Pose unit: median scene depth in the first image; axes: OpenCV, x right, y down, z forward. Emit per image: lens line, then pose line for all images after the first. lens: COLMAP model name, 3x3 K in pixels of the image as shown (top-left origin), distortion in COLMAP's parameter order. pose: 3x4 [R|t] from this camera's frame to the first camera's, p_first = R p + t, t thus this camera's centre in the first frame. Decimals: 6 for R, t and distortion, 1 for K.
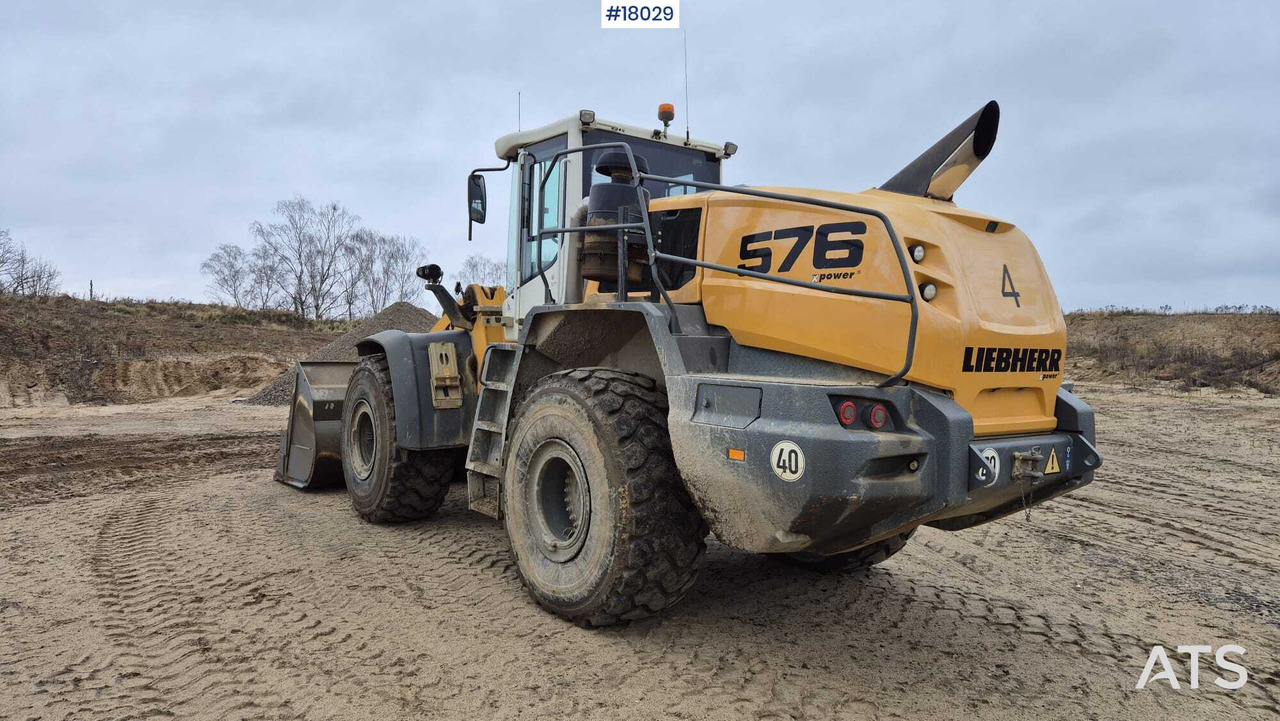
lens RADIAL K [[845.9, 0, 640.0], [0, 845.9, 360.5], [0, 0, 1]] dist [0.090863, -0.074285]
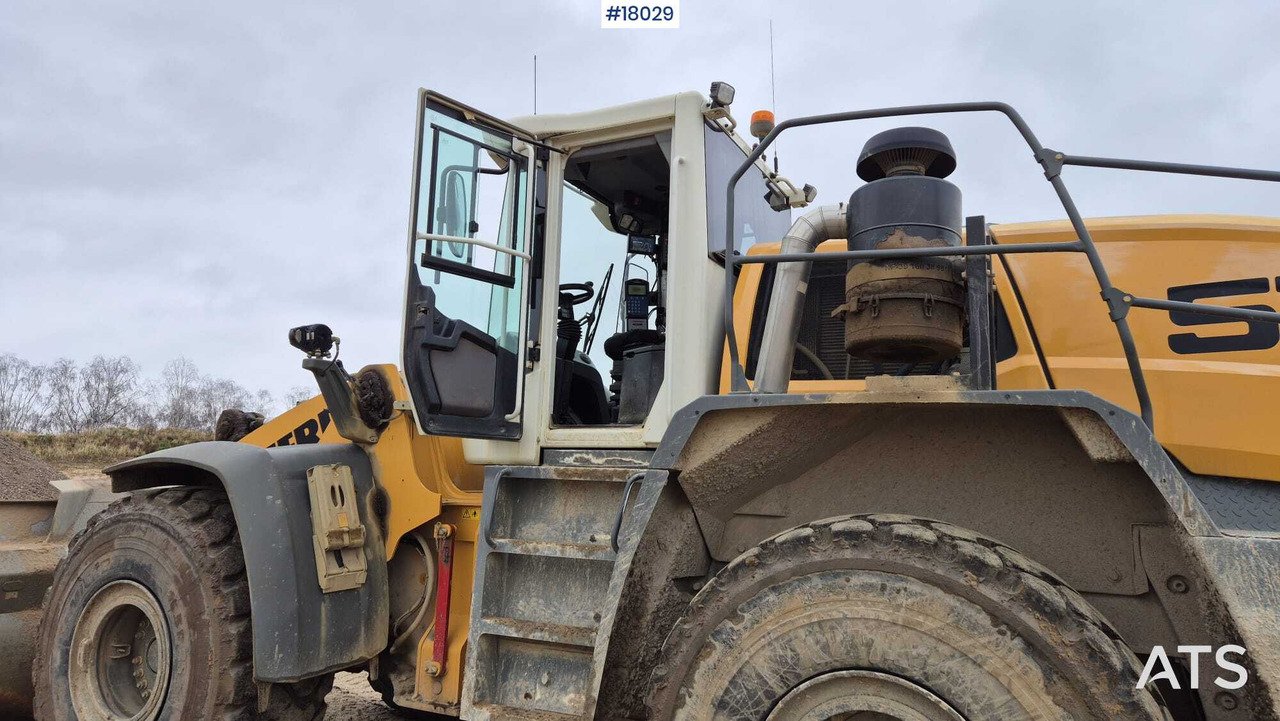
lens RADIAL K [[853.2, 0, 630.2], [0, 853.2, 353.8], [0, 0, 1]] dist [0.085760, -0.073125]
pose [[0.899976, 0.062968, 0.431367, -0.449336], [0.003878, 0.988318, -0.152359, -0.010572], [-0.435922, 0.138792, 0.889218, 0.609140]]
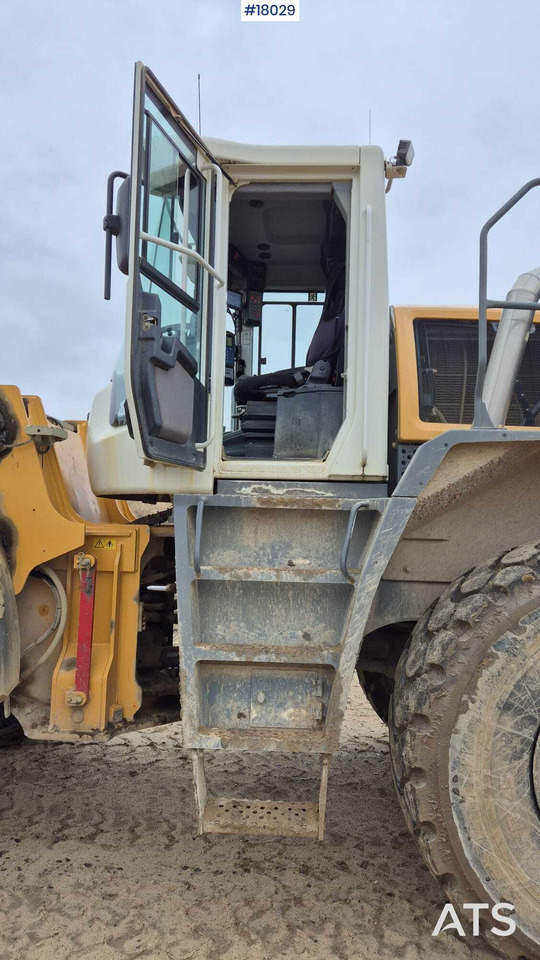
lens RADIAL K [[639.9, 0, 283.0], [0, 639.9, 486.2], [0, 0, 1]] dist [0.085760, -0.073125]
pose [[0.636282, 0.041319, 0.770349, -0.596732], [0.006433, 0.998246, -0.058856, -0.002037], [-0.771430, 0.042405, 0.634900, 0.917504]]
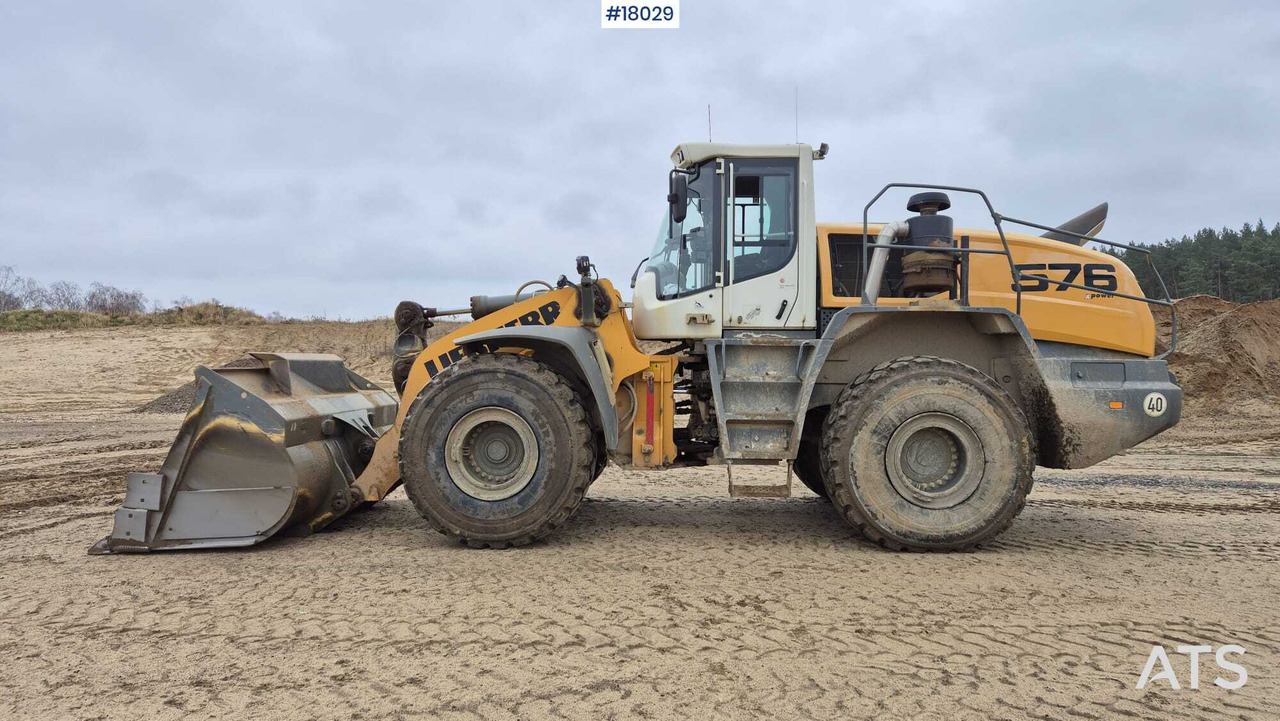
lens RADIAL K [[845.9, 0, 640.0], [0, 845.9, 360.5], [0, 0, 1]] dist [0.090863, -0.074285]
pose [[0.623450, -0.018077, 0.781654, -1.393617], [0.023243, 0.999719, 0.004580, -0.001432], [-0.781518, 0.015313, 0.623695, 0.553081]]
